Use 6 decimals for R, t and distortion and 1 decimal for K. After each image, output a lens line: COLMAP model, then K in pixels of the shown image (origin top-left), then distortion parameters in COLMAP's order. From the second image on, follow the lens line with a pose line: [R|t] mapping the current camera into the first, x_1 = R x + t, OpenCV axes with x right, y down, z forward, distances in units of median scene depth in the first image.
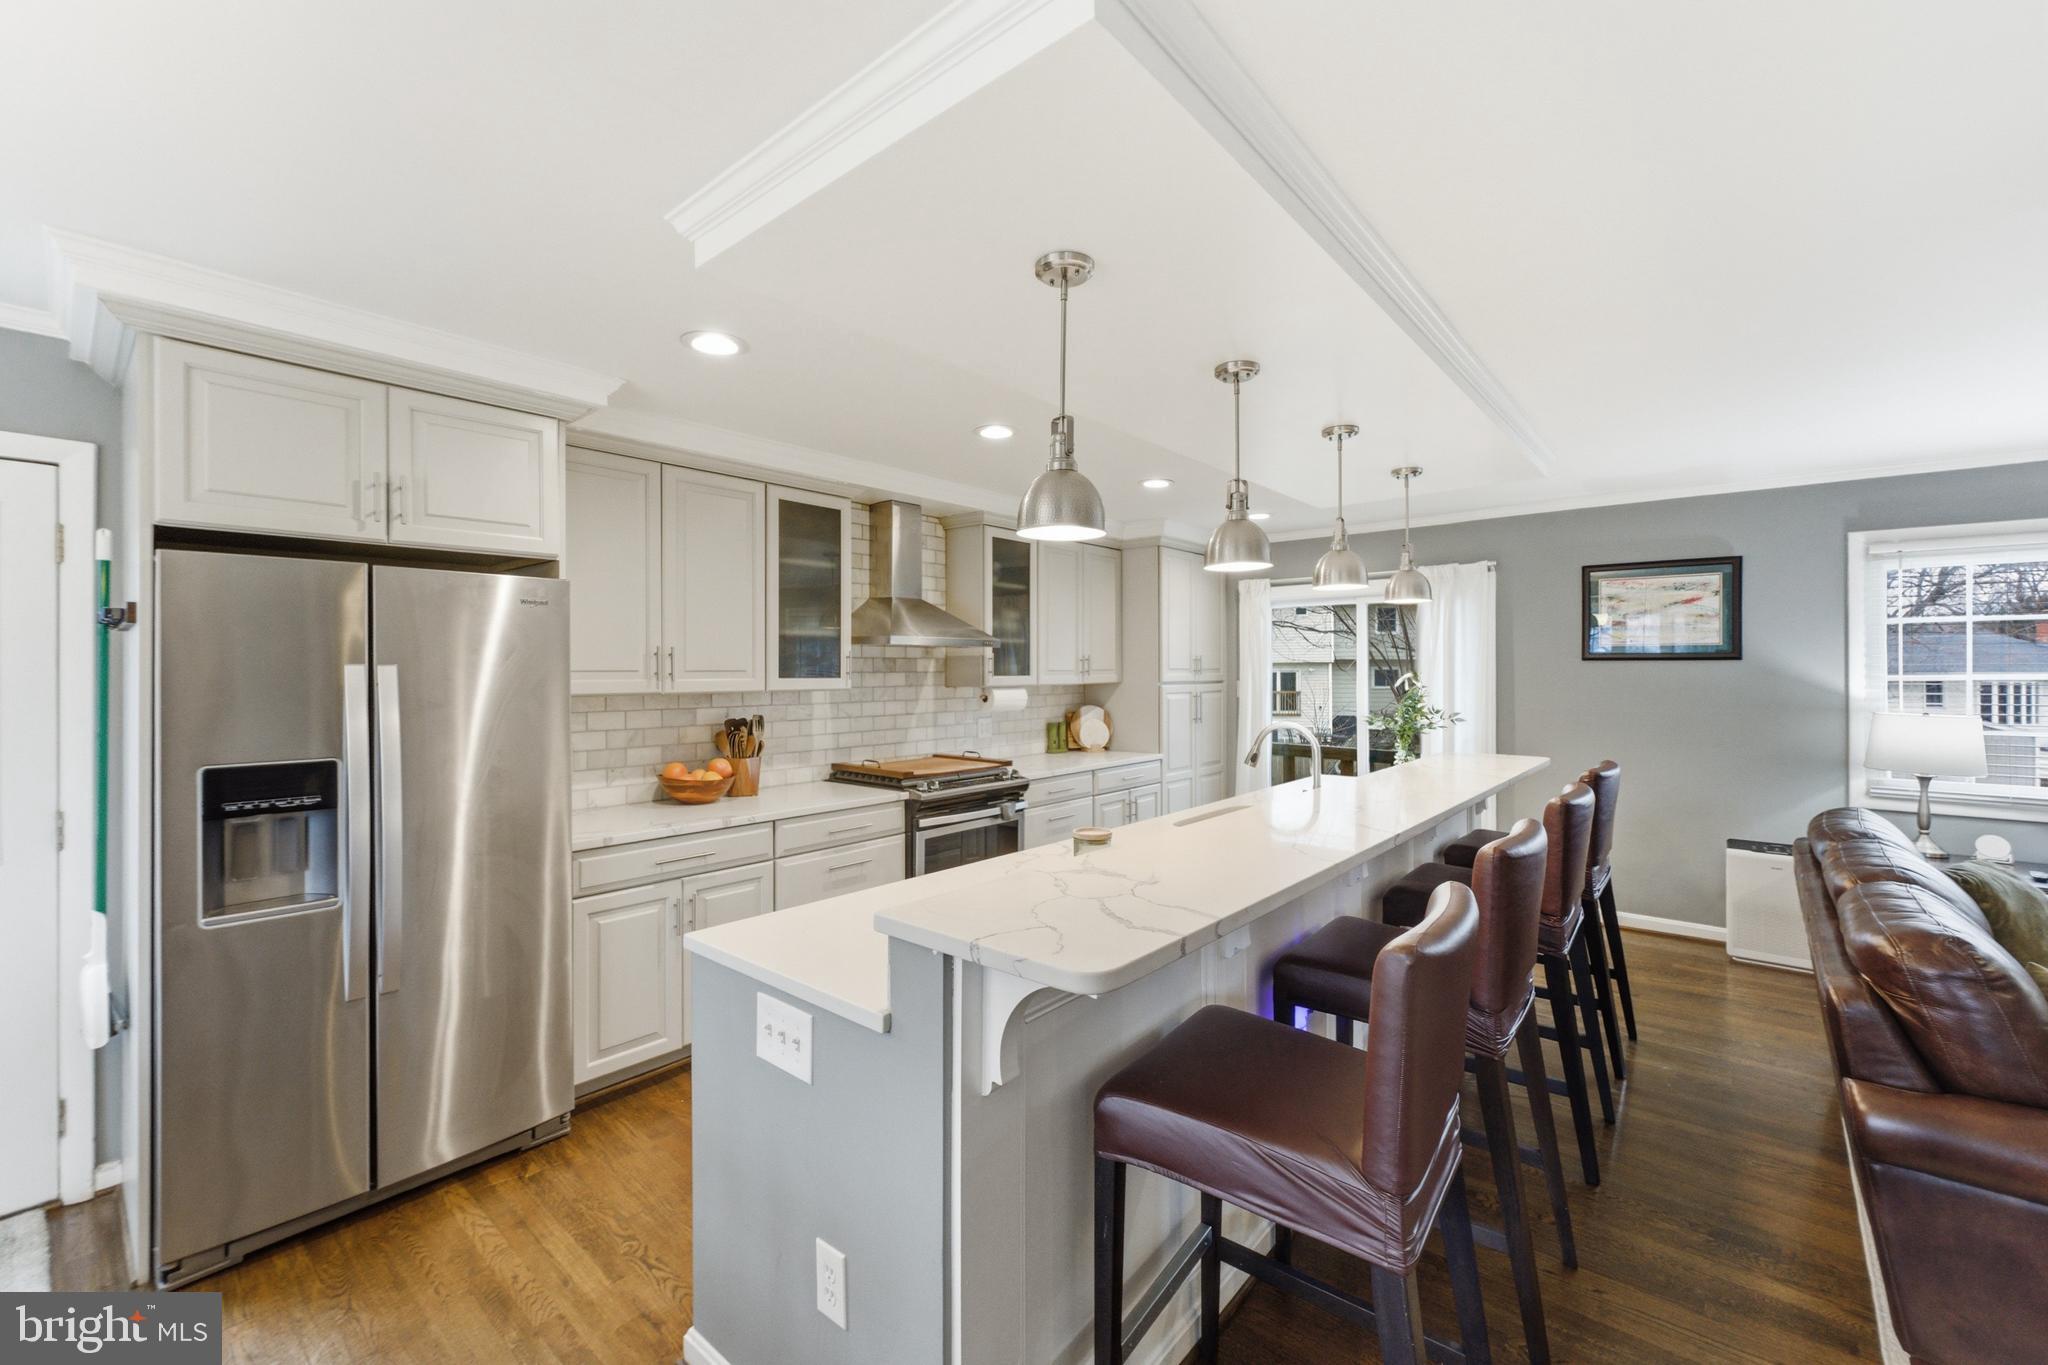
lens RADIAL K [[831.6, 0, 1026.8], [0, 831.6, 664.3], [0, 0, 1]] dist [-0.003357, 0.001079]
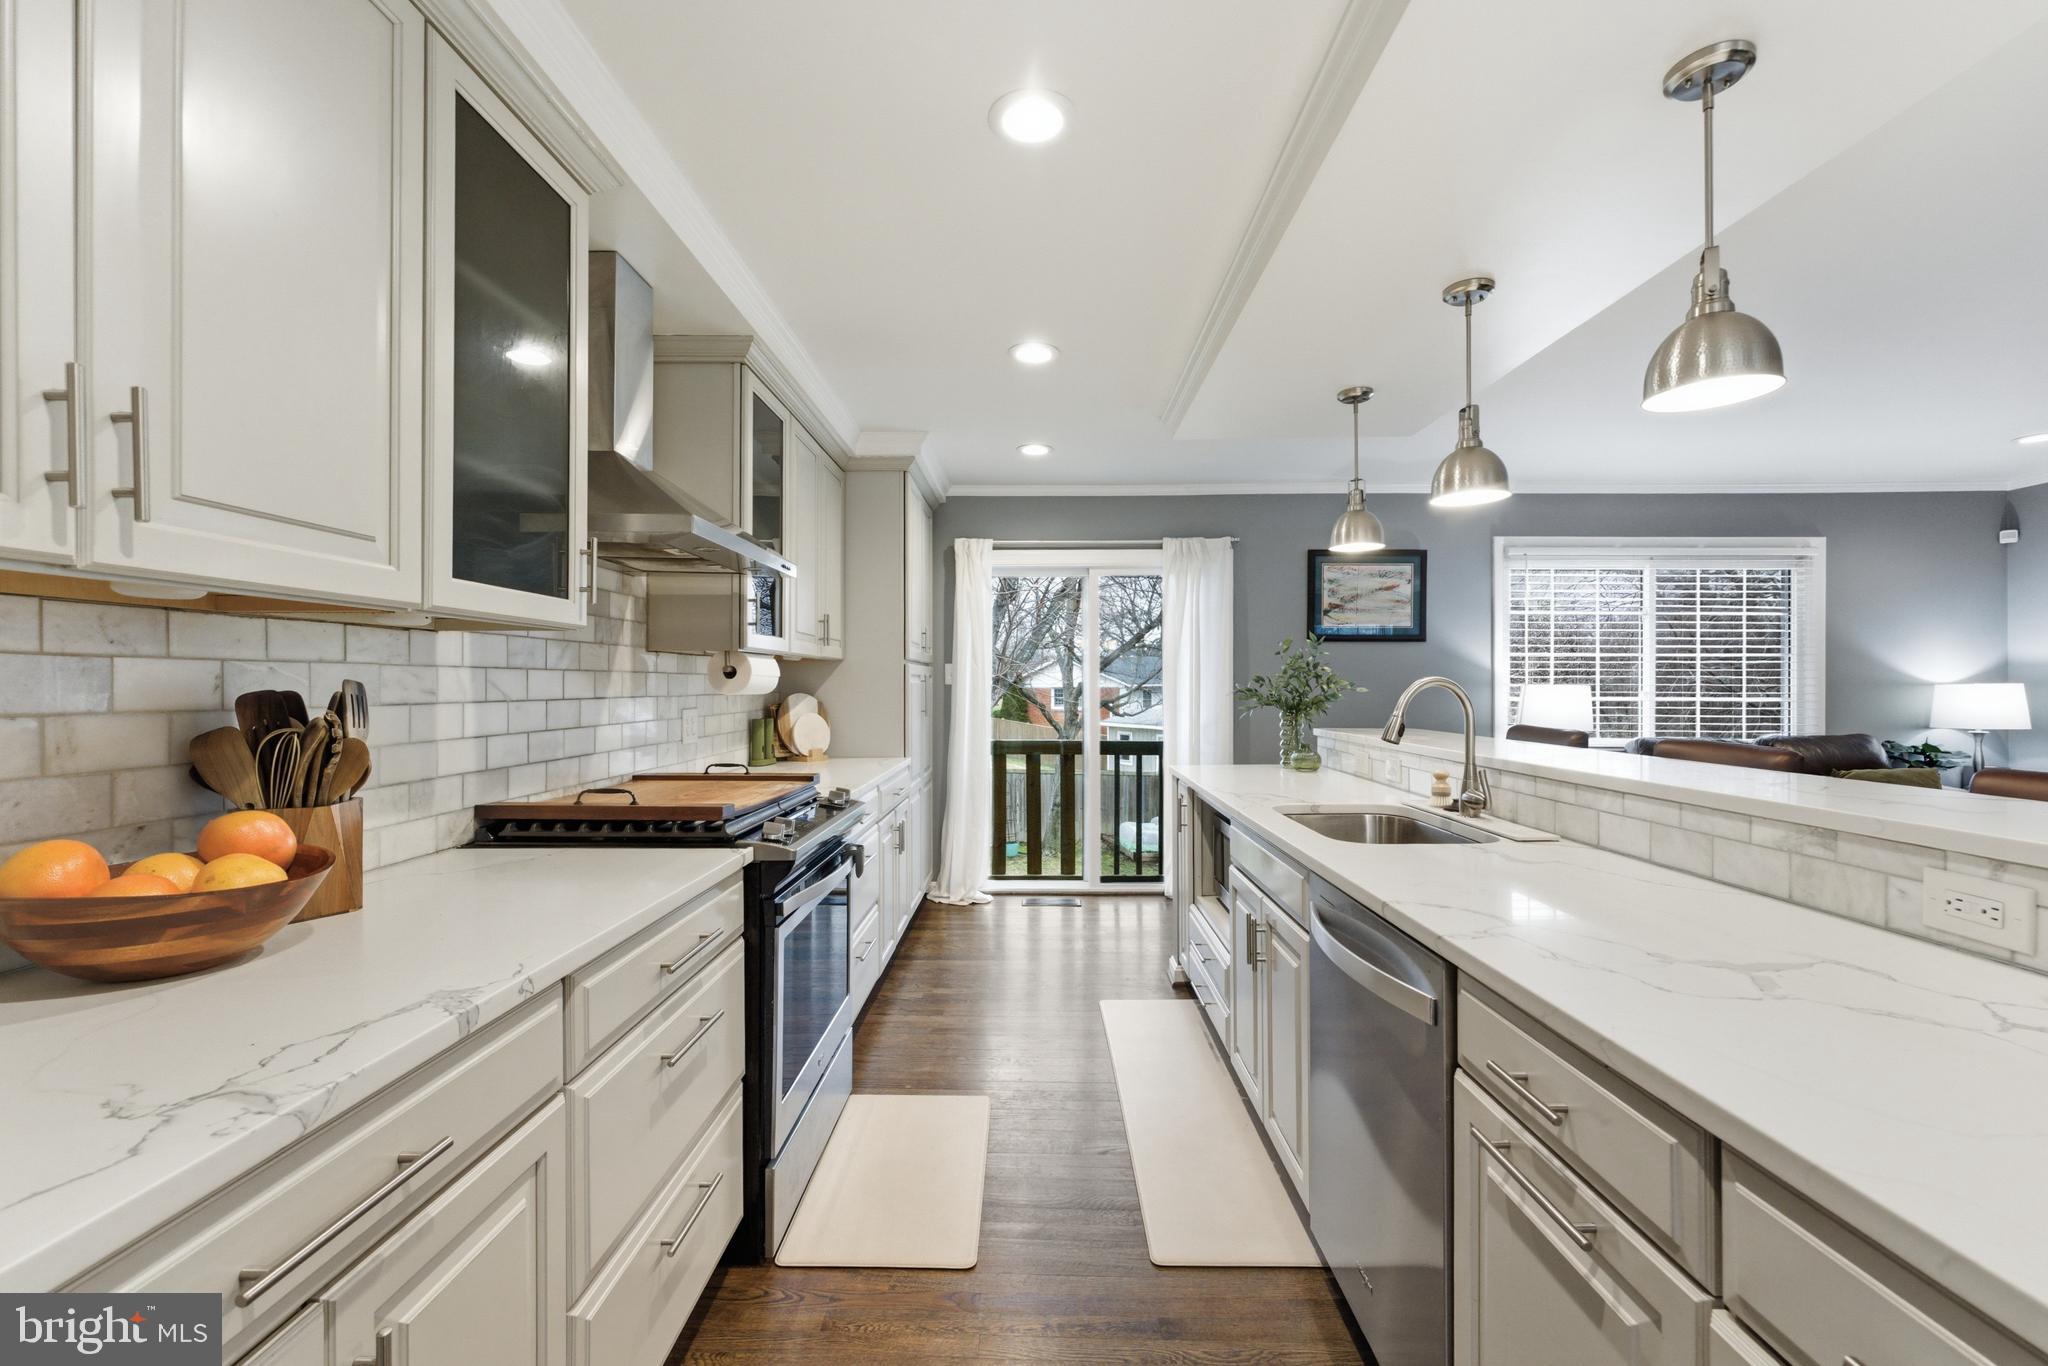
lens RADIAL K [[831.6, 0, 1032.1], [0, 831.6, 680.0], [0, 0, 1]] dist [-0.003357, 0.001079]
pose [[0.770683, 0.003886, 0.637207, -0.309326], [-0.003571, 0.999992, -0.001780, 0.057037], [-0.637208, -0.000904, 0.770691, 0.513238]]
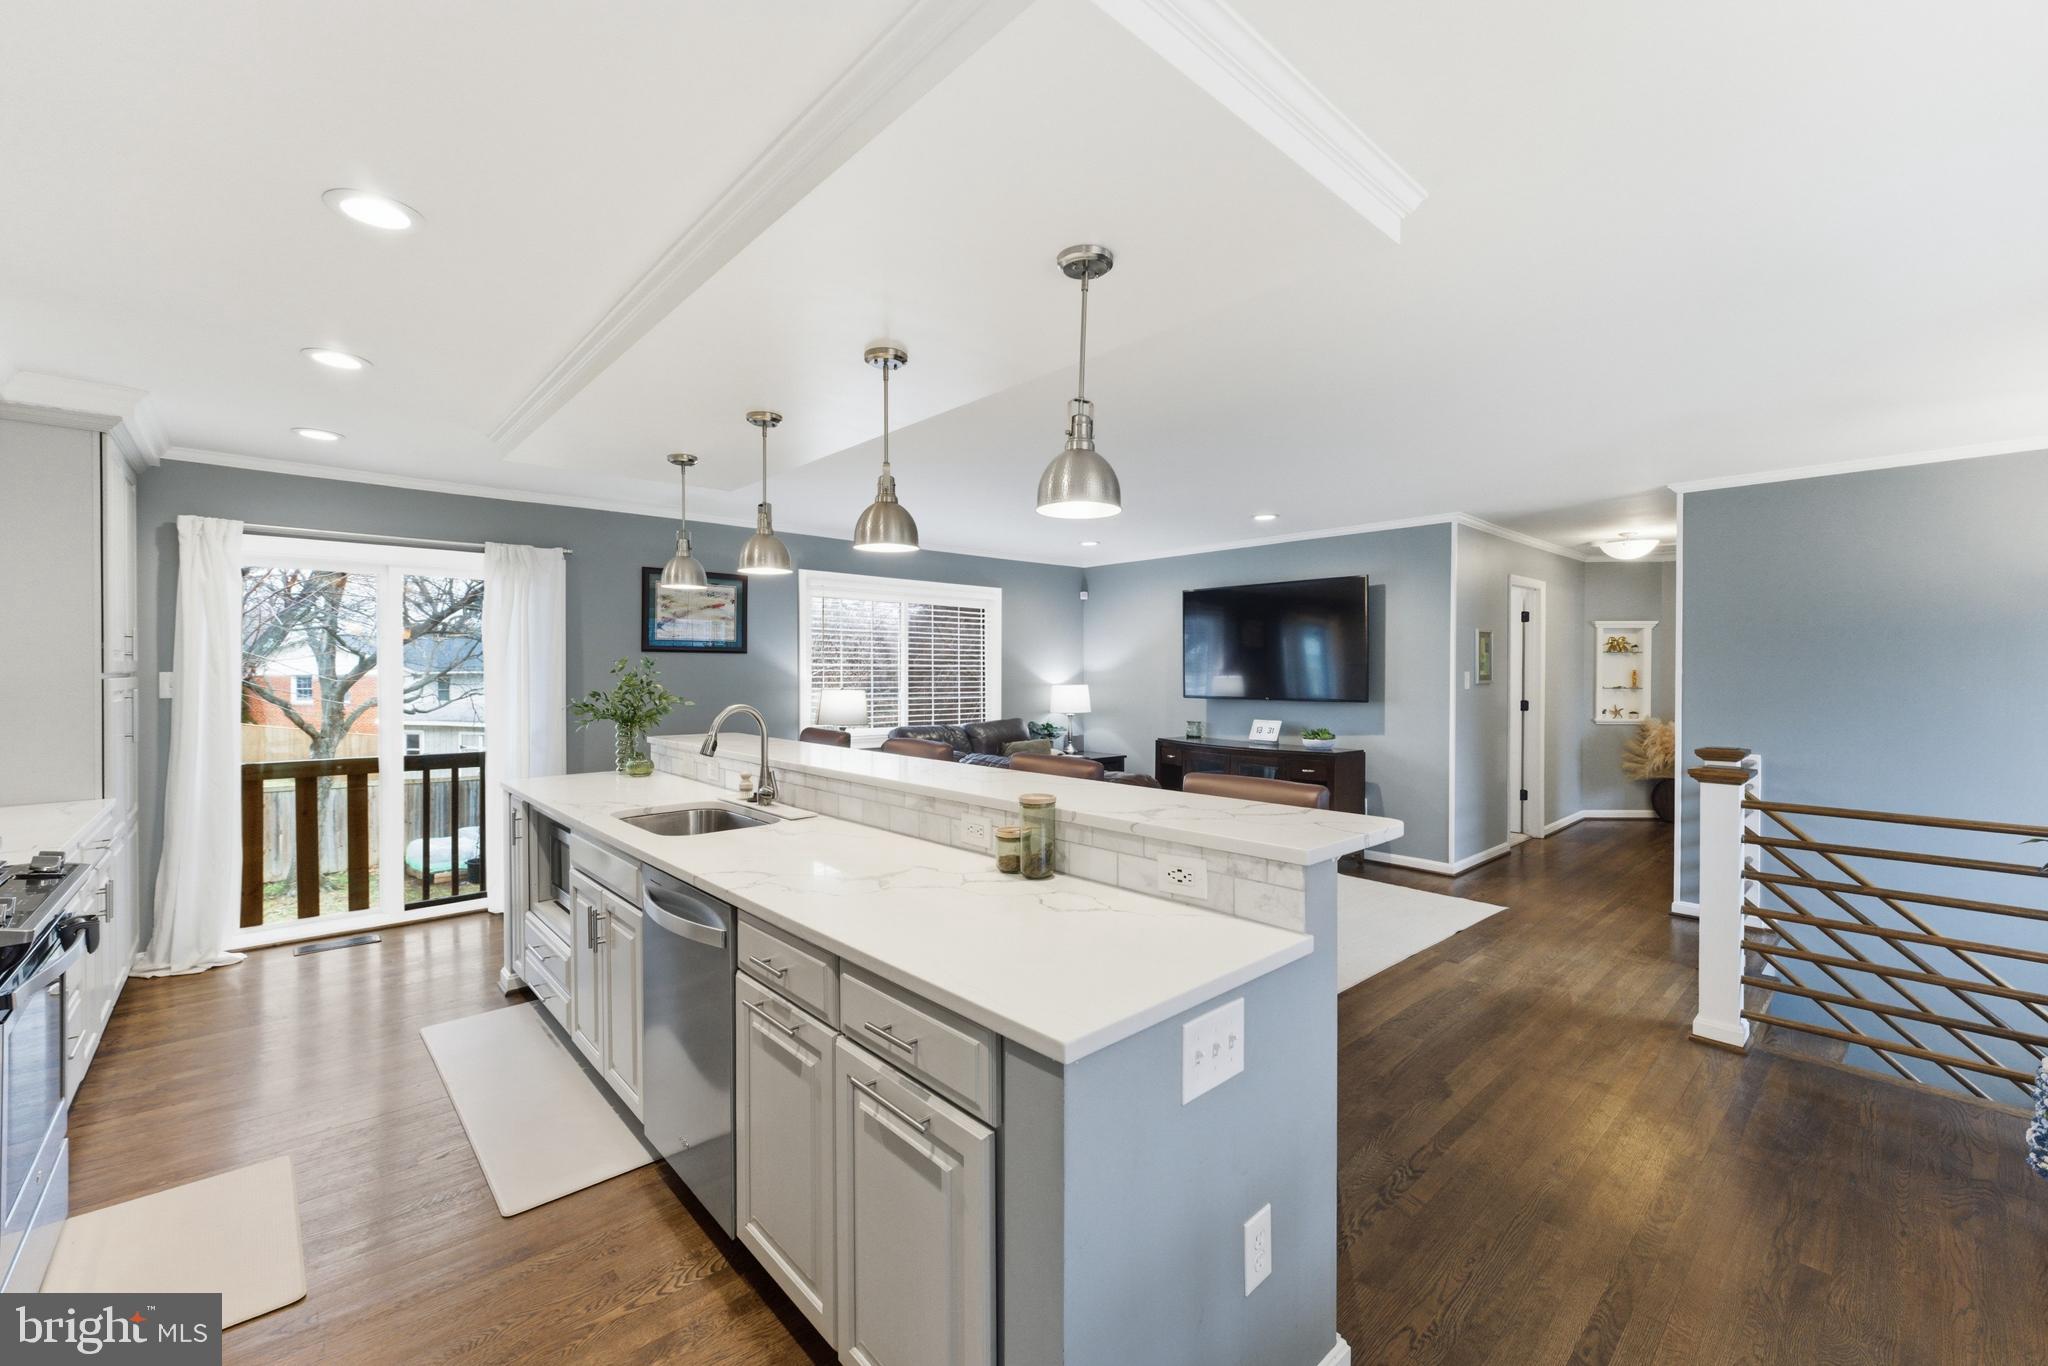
lens RADIAL K [[831.6, 0, 1021.8], [0, 831.6, 679.5], [0, 0, 1]] dist [-0.003357, 0.001079]
pose [[0.131848, -0.010742, 0.991212, -0.454763], [-0.006797, 0.999908, 0.011740, 0.020268], [-0.991247, -0.008285, 0.131763, 0.420526]]
